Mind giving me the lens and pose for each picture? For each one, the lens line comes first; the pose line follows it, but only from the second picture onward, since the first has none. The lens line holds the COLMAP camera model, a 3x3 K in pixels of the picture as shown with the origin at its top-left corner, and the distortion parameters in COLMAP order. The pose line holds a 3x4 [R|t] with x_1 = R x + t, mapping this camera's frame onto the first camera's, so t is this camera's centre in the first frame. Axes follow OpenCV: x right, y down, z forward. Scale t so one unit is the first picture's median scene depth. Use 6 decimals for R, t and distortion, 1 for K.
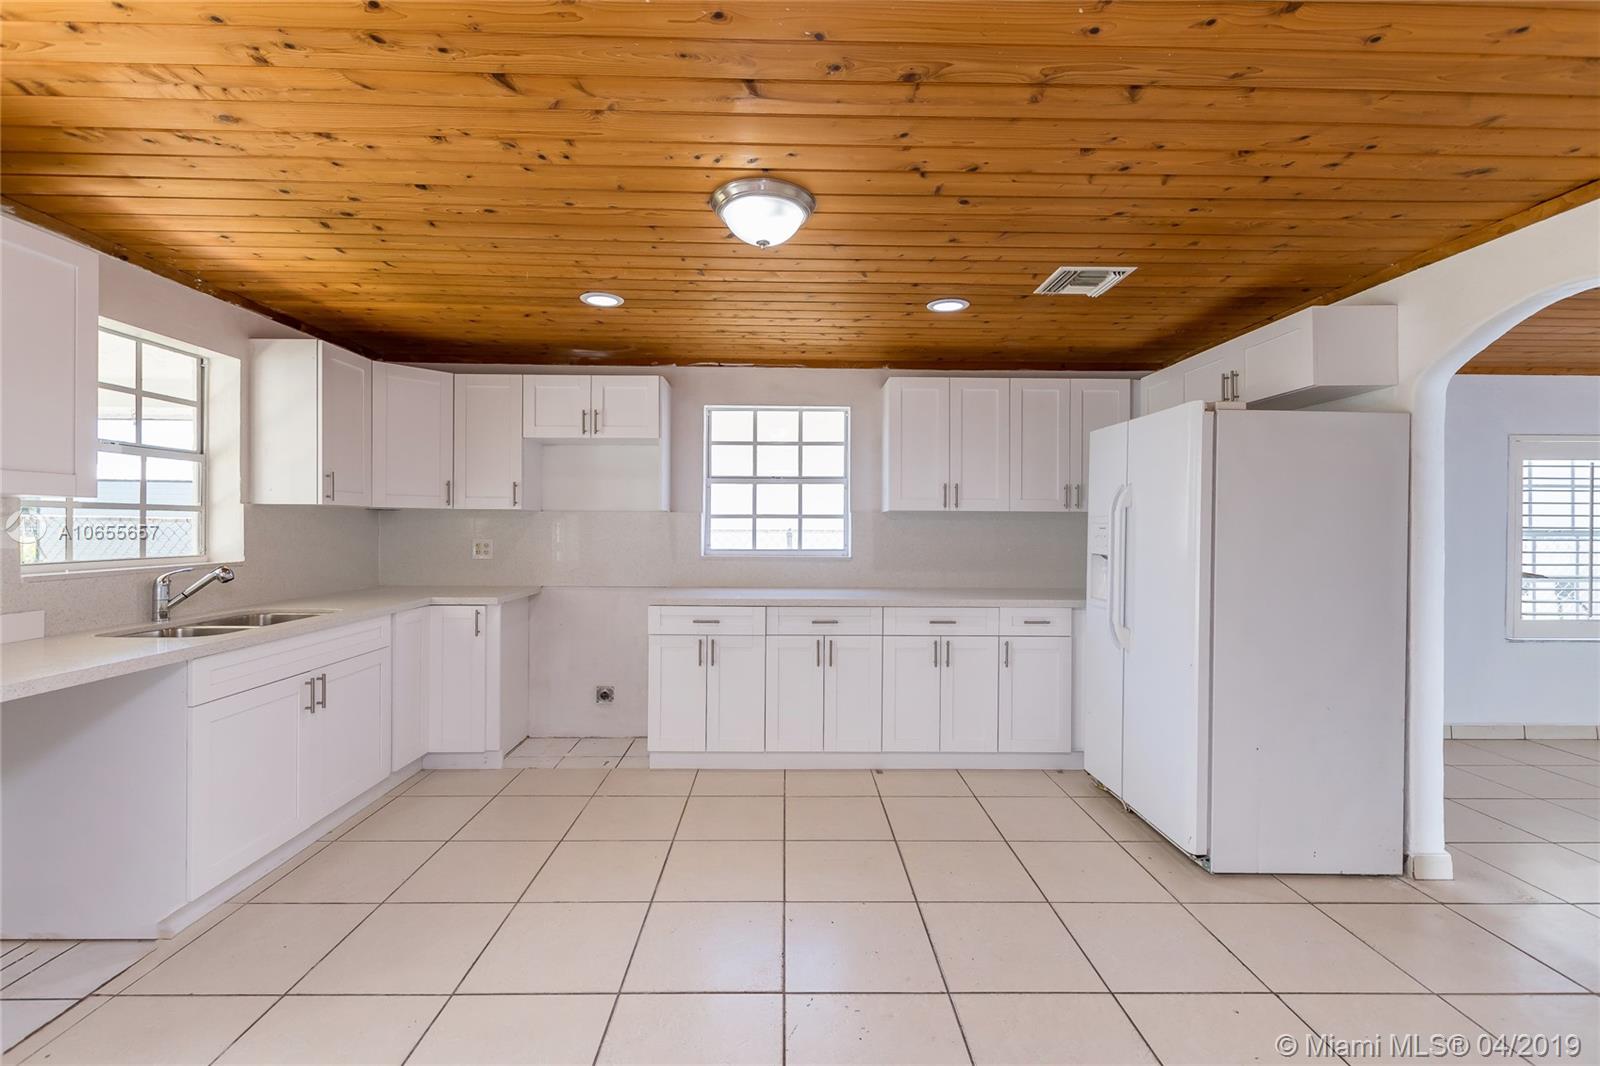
lens RADIAL K [[688.7, 0, 796.3], [0, 688.7, 527.2], [0, 0, 1]] dist [0.008273, -0.002456]
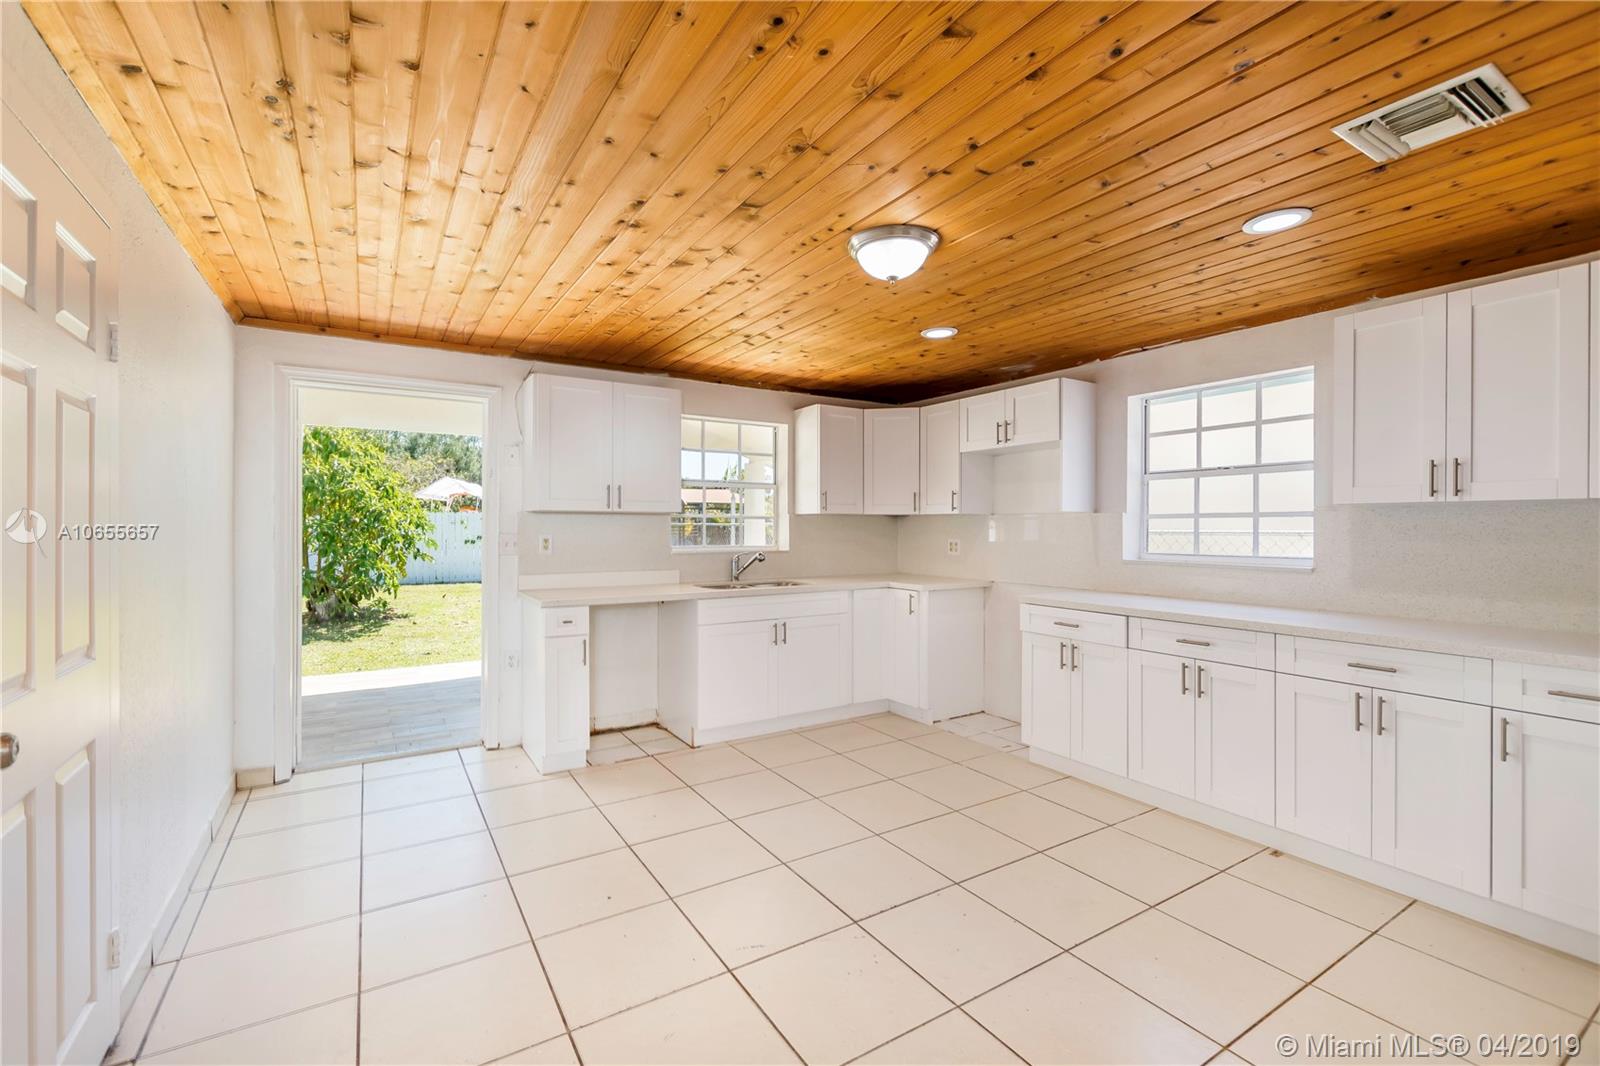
lens RADIAL K [[688.7, 0, 789.9], [0, 688.7, 528.8], [0, 0, 1]] dist [0.008273, -0.002456]
pose [[0.512027, -0.001807, -0.858967, 0.476142], [-0.000859, 0.999996, -0.002616, 0.003652], [0.858969, 0.002077, 0.512024, 0.152042]]
